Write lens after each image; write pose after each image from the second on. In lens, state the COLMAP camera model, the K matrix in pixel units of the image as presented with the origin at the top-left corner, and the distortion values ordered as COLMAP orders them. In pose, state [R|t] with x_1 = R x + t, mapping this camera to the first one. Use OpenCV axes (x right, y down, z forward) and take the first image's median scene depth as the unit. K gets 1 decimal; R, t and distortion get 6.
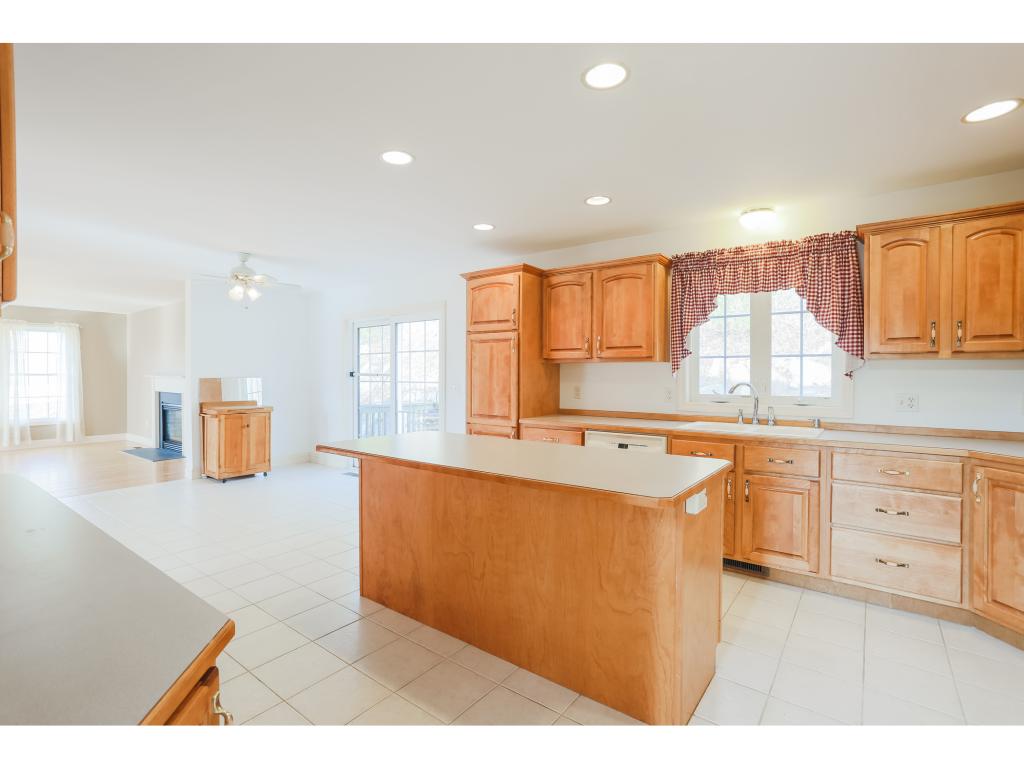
lens RADIAL K [[491.2, 0, 512.5], [0, 491.2, 376.8], [0, 0, 1]] dist [-0.027032, 0.008013]
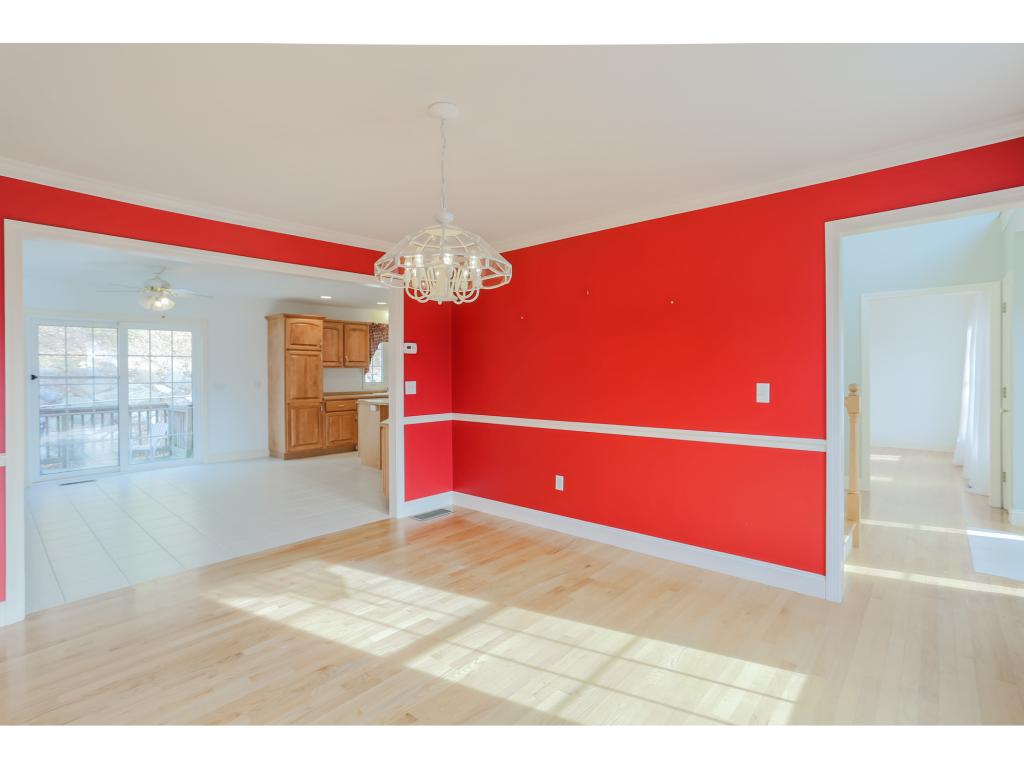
lens RADIAL K [[491.2, 0, 500.9], [0, 491.2, 380.6], [0, 0, 1]] dist [-0.027032, 0.008013]
pose [[0.104061, -0.022566, 0.994315, -1.744123], [0.006046, 0.999738, 0.022056, -0.017531], [-0.994553, 0.003716, 0.104170, 0.114239]]
